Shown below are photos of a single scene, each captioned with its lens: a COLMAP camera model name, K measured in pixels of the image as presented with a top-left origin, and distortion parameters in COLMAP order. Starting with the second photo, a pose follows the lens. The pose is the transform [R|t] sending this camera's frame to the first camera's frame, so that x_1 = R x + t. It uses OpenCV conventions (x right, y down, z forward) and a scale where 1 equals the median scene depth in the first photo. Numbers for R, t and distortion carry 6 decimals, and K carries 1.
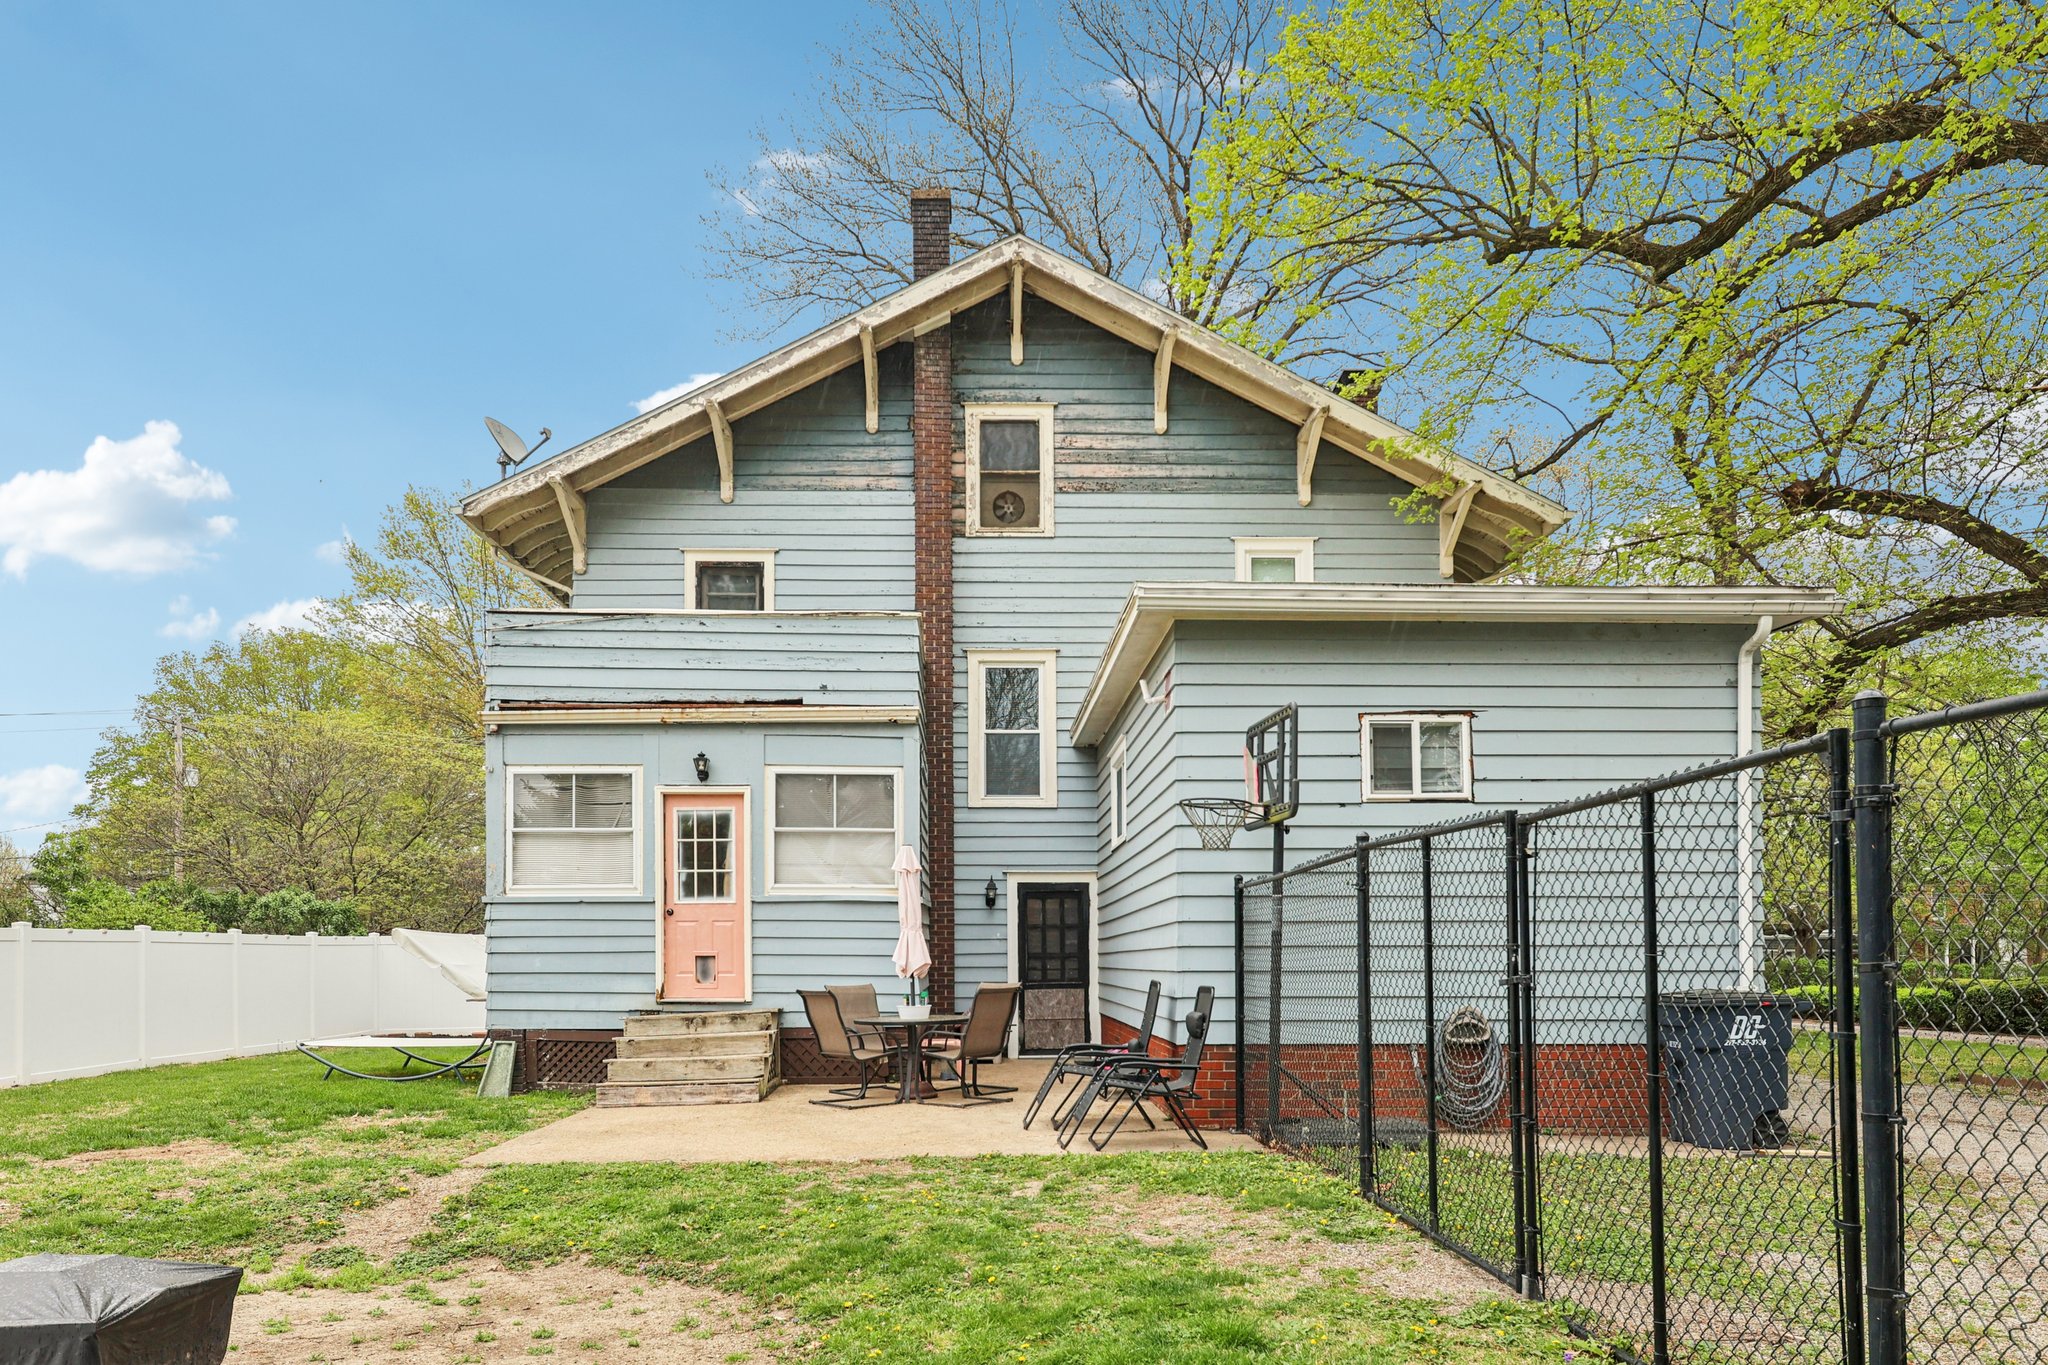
lens RADIAL K [[1298.1, 0, 1079.1], [0, 1298.1, 692.0], [0, 0, 1]] dist [-0.003836, 0.000756]
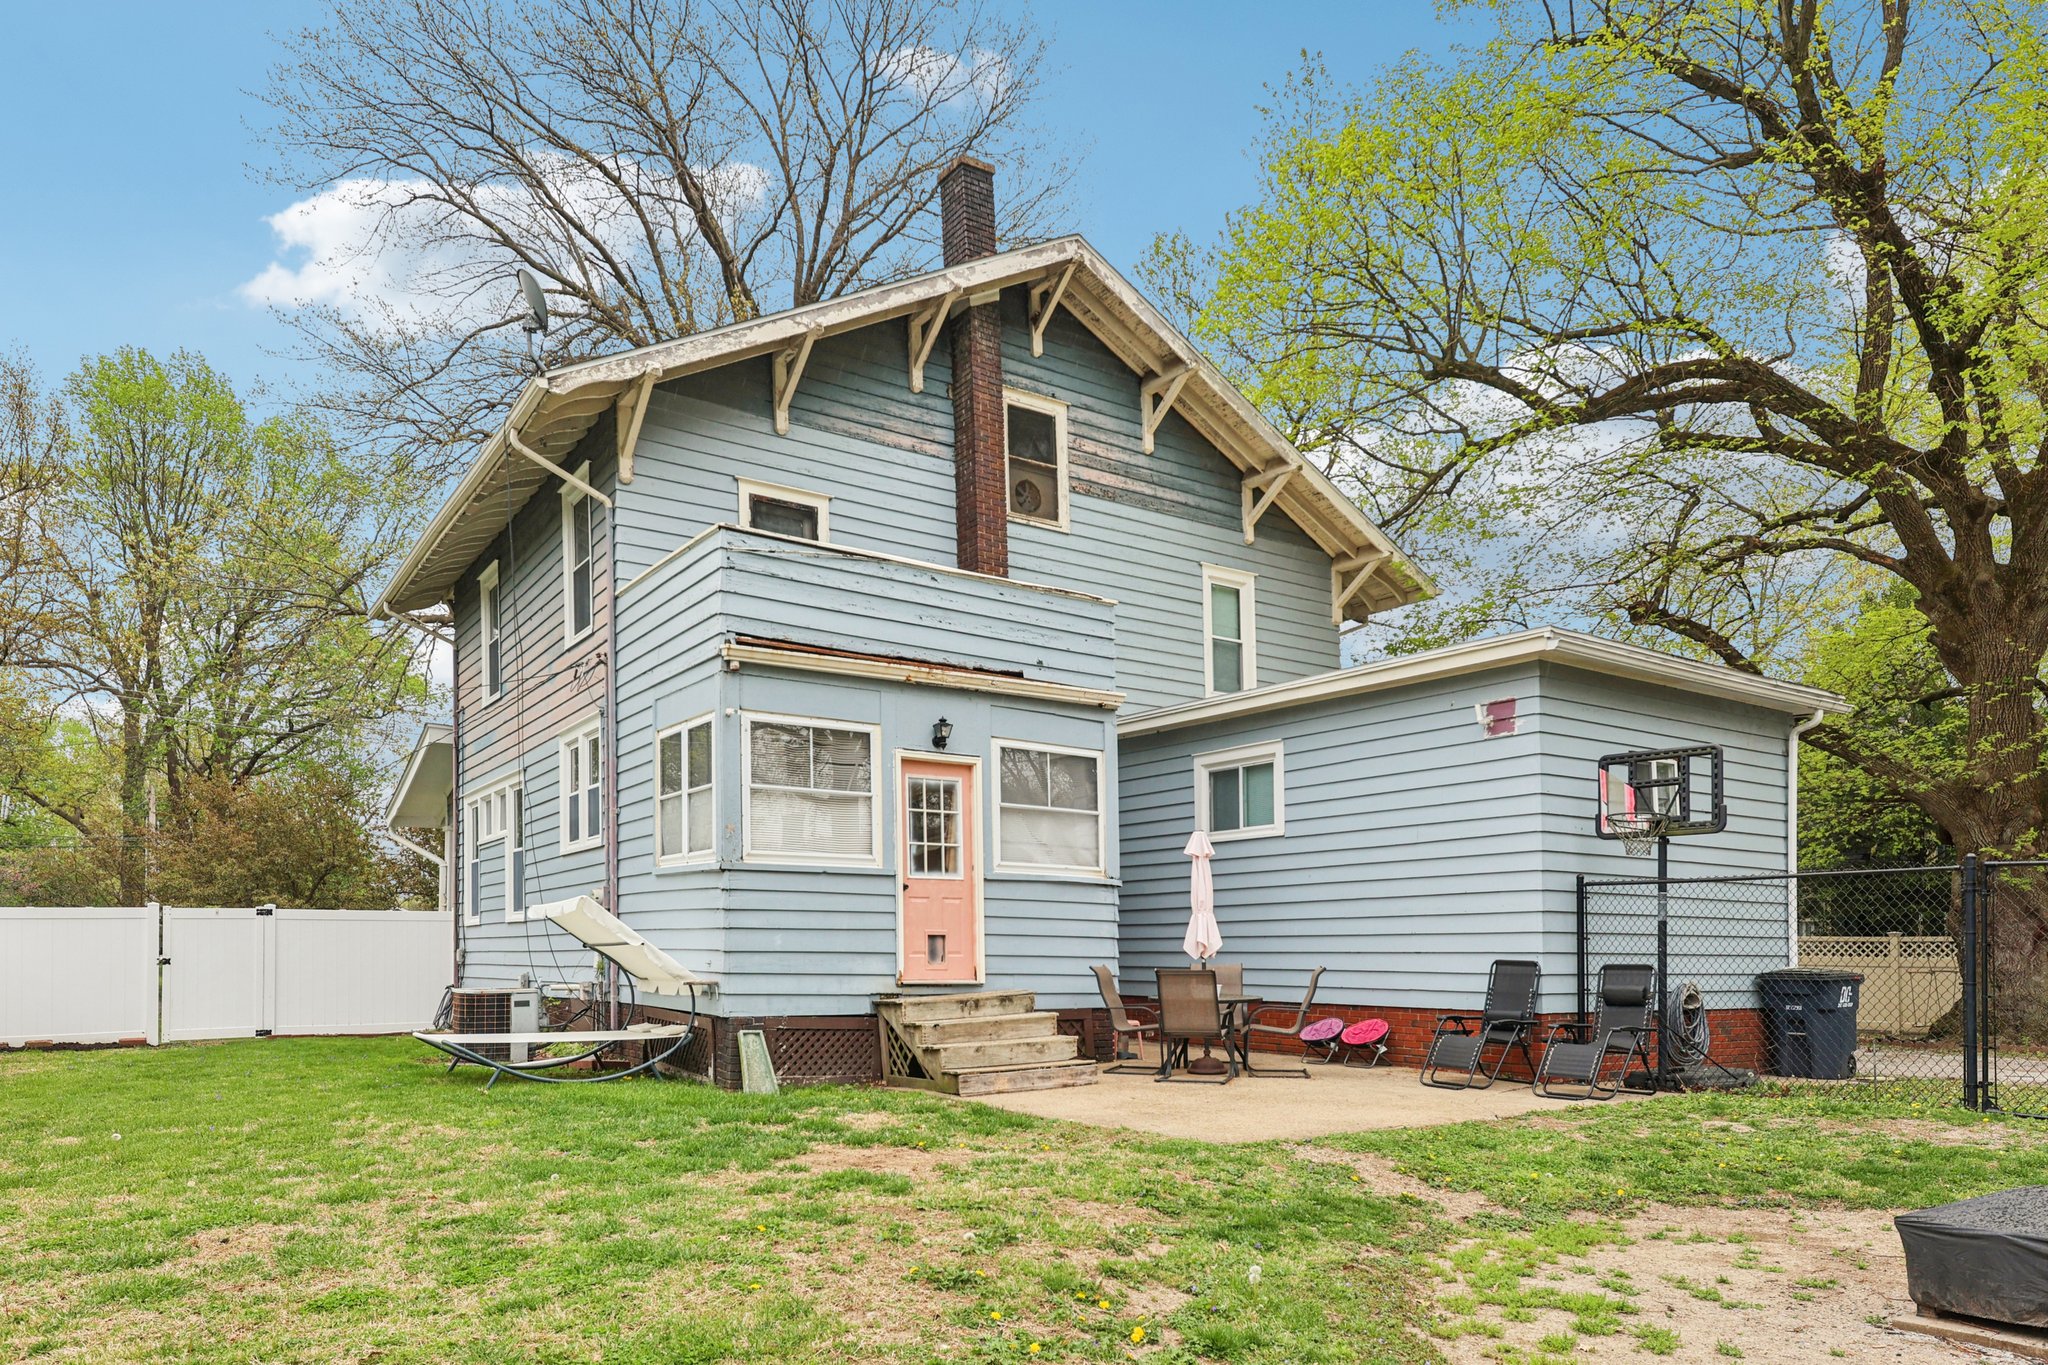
lens RADIAL K [[1298.1, 0, 1026.4], [0, 1298.1, 688.6], [0, 0, 1]] dist [-0.003836, 0.000756]
pose [[0.849377, 0.112861, 0.515579, -0.719846], [-0.114459, 0.993010, -0.028809, 0.045501], [-0.515227, -0.034543, 0.856358, 0.167901]]
